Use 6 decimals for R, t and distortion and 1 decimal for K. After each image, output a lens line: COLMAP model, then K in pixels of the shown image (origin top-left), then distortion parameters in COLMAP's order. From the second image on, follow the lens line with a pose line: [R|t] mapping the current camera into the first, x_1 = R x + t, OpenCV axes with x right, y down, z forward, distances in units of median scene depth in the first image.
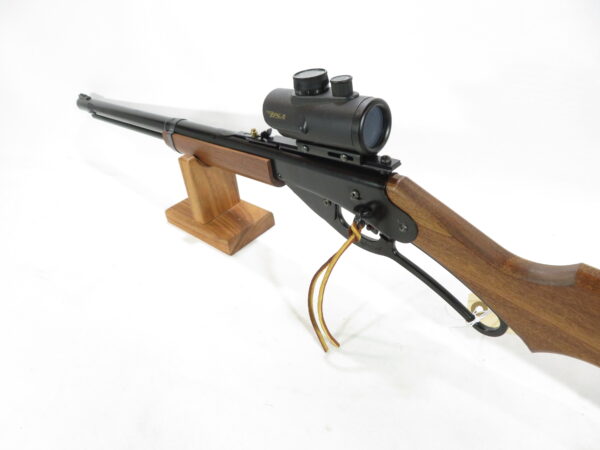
lens RADIAL K [[437.5, 0, 298.3], [0, 437.5, 223.9], [0, 0, 1]] dist [0.001319, 0.001875]
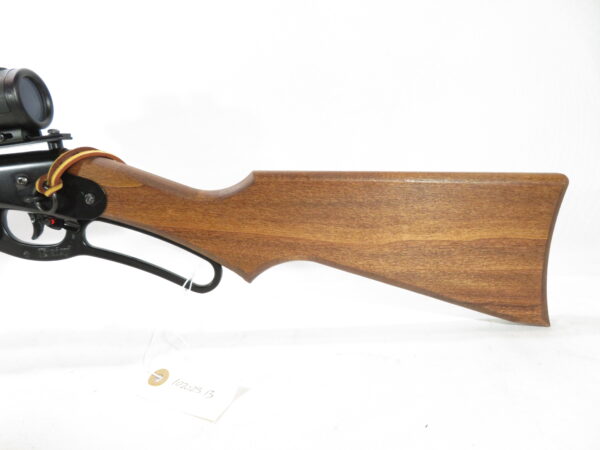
lens RADIAL K [[437.5, 0, 300.6], [0, 437.5, 224.1], [0, 0, 1]] dist [0.001319, 0.001875]
pose [[0.745702, -0.102384, 0.658367, -0.040708], [0.367746, 0.887226, -0.278554, 0.485563], [-0.555600, 0.449830, 0.699257, 0.141123]]
